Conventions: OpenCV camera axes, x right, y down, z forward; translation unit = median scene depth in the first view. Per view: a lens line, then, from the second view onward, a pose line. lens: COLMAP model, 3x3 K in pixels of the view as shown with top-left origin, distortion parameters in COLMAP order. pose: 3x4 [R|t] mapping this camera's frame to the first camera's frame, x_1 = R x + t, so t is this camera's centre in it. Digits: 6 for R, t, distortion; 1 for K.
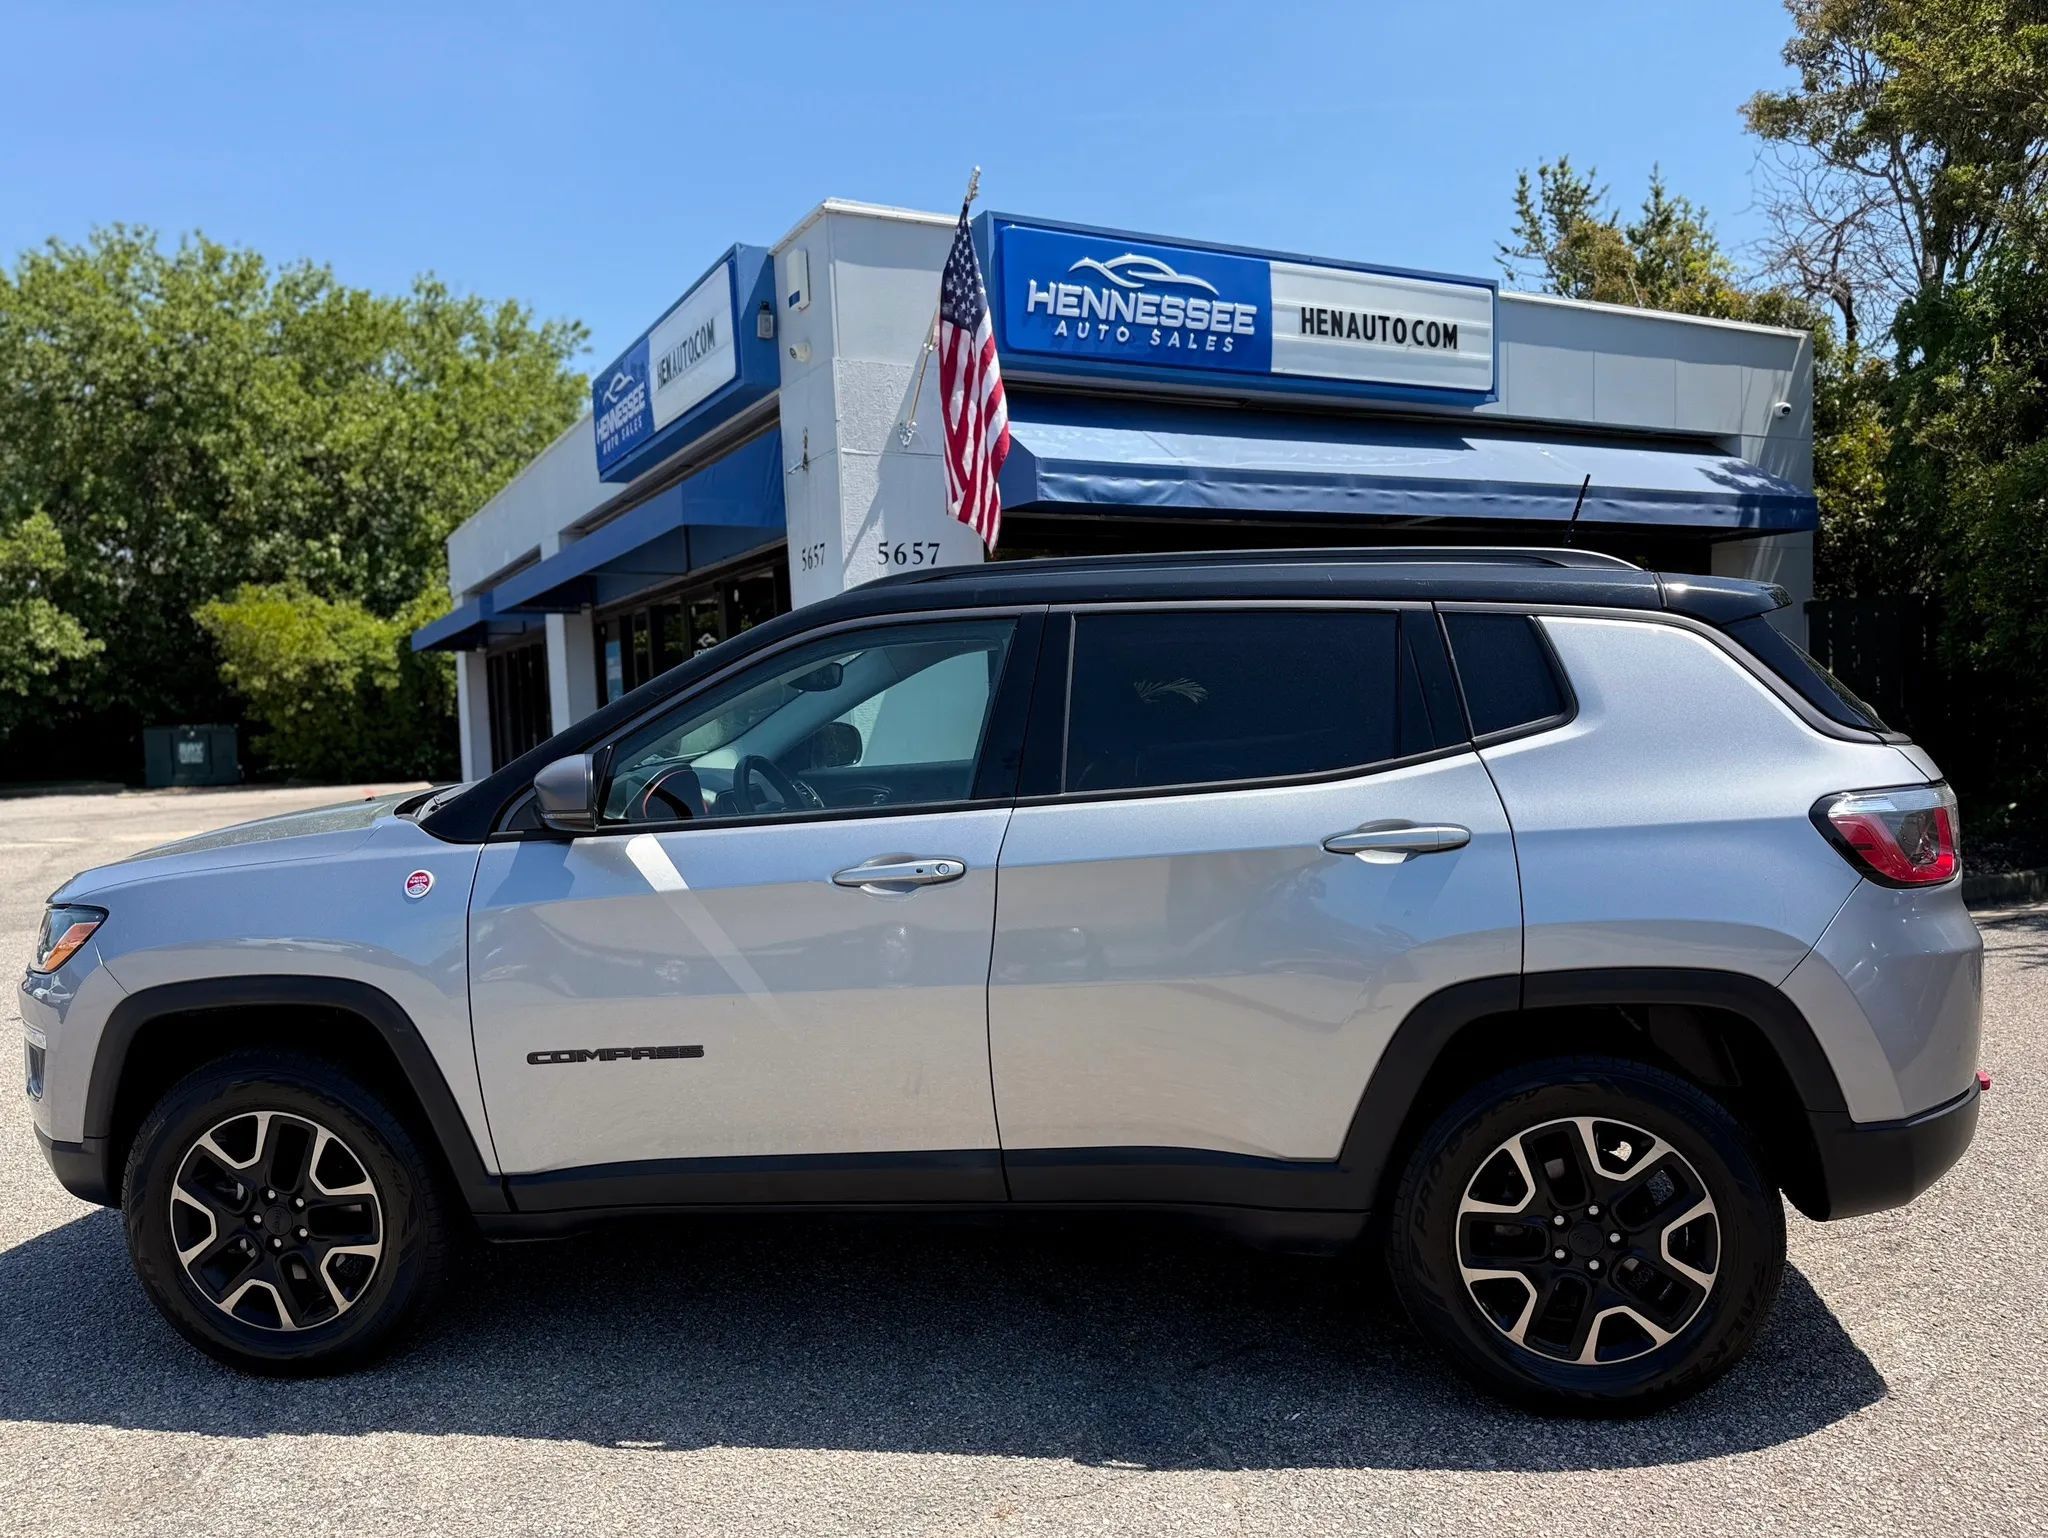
lens RADIAL K [[1515.2, 0, 1027.7], [0, 1515.2, 826.3], [0, 0, 1]] dist [0.083746, -0.141739]
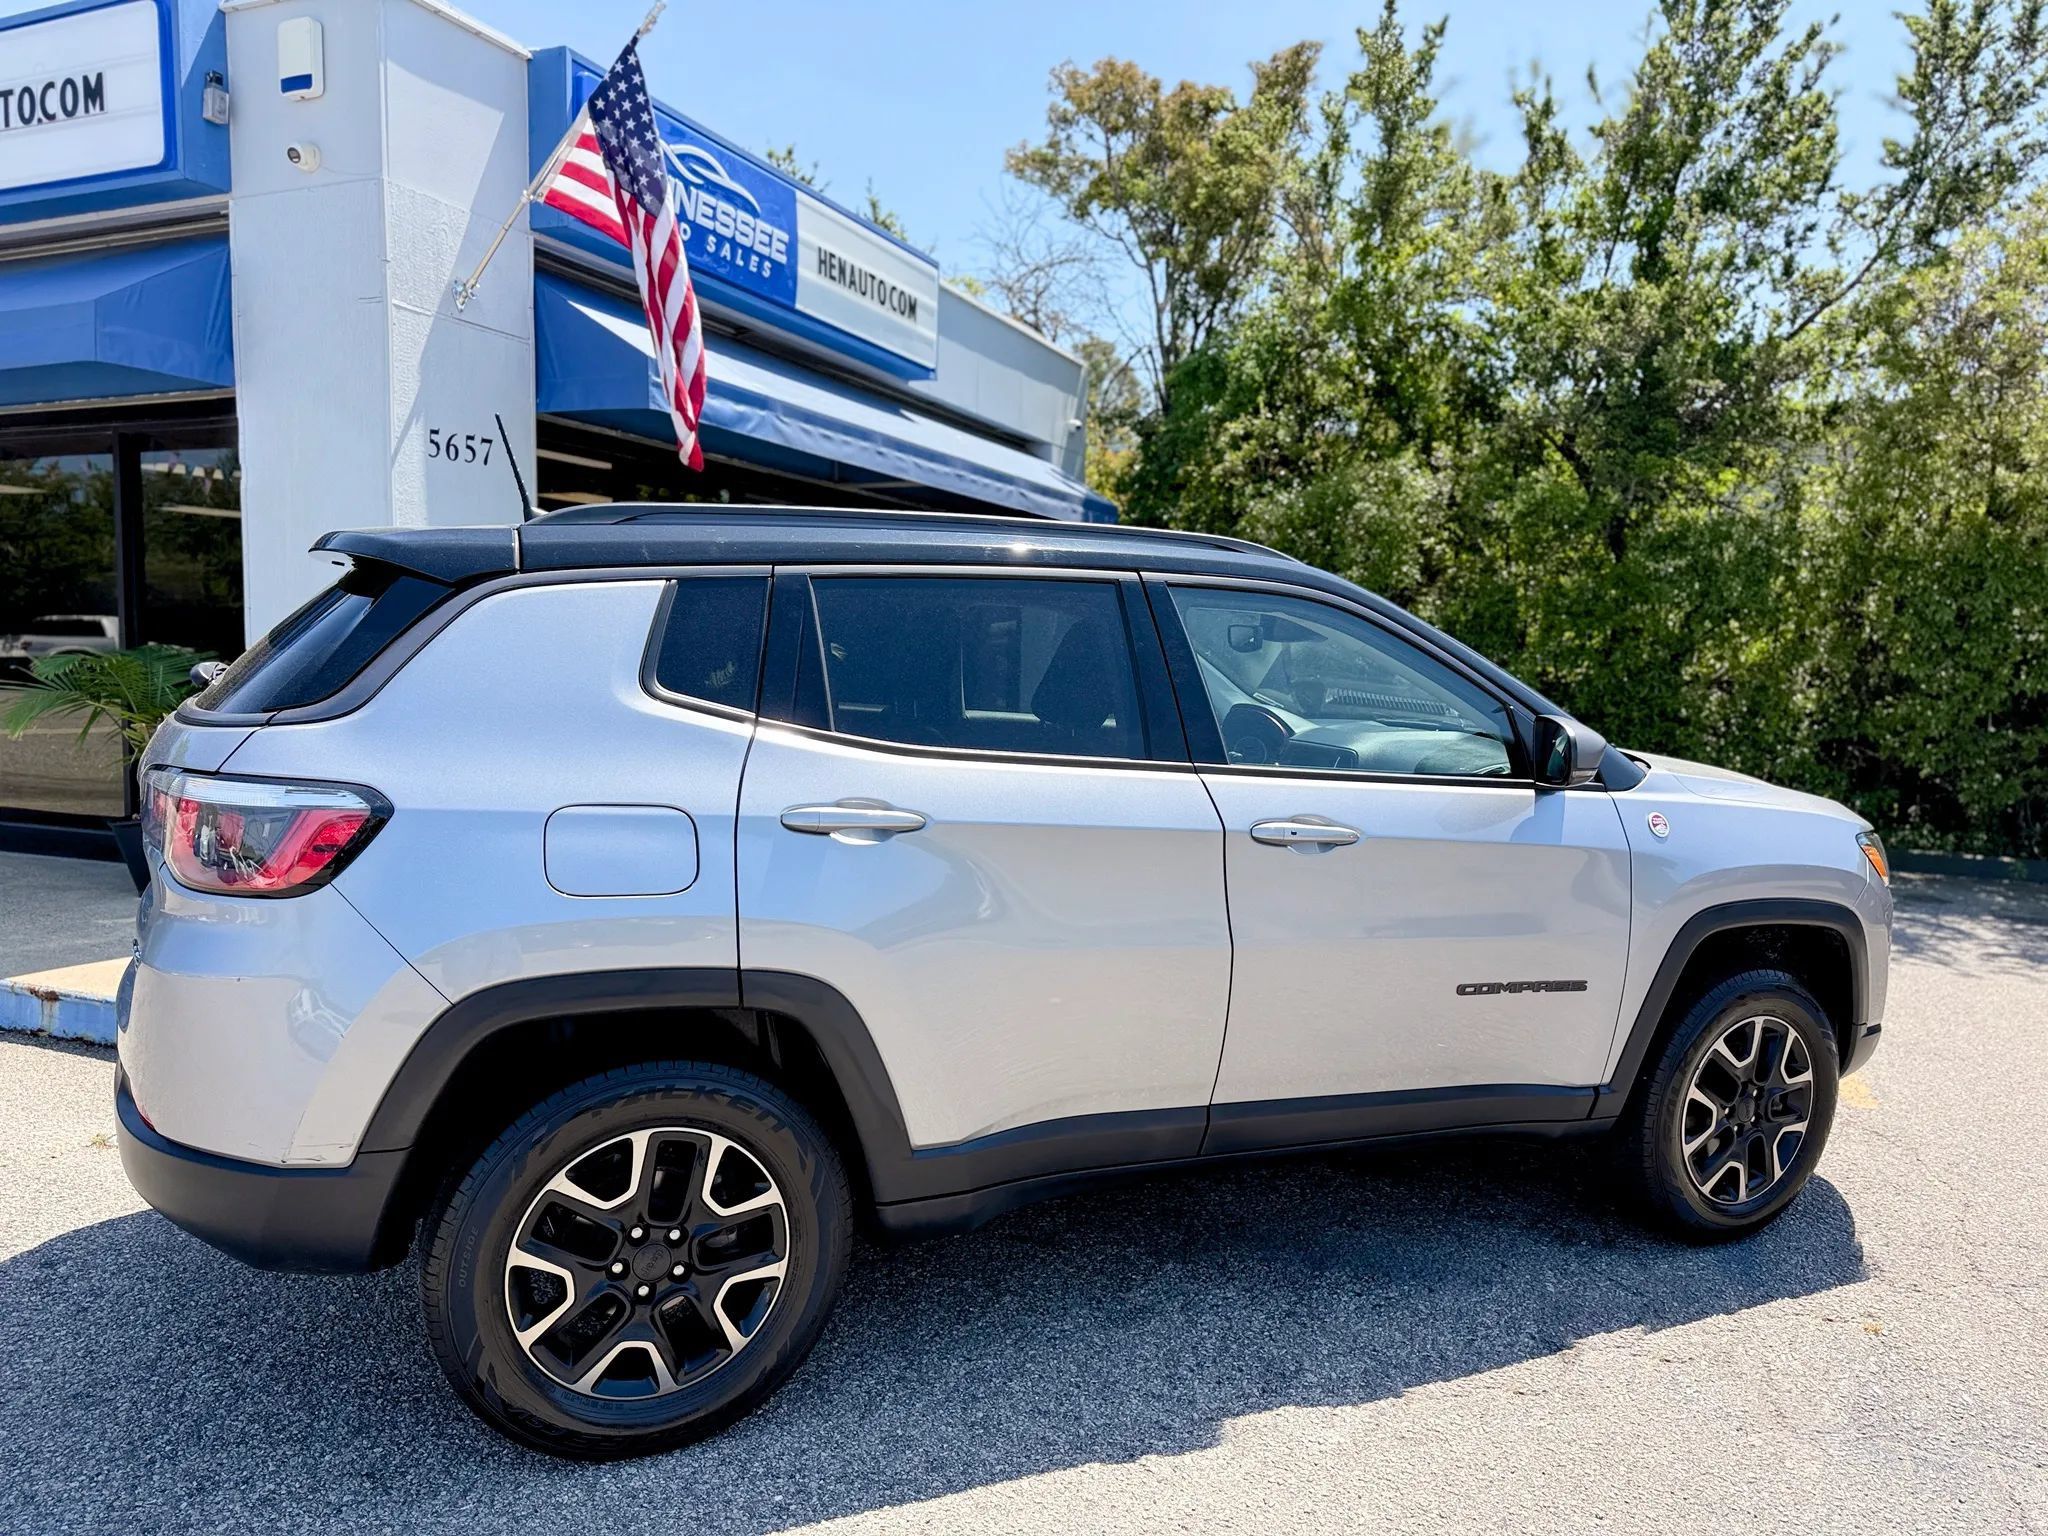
lens RADIAL K [[1470.1, 0, 1043.2], [0, 1470.1, 779.9], [0, 0, 1]] dist [0.013549, -0.001901]
pose [[0.764558, -0.002965, 0.644549, -0.307491], [0.001072, 0.999994, 0.003329, -0.011104], [-0.644554, -0.001854, 0.764556, 0.211368]]
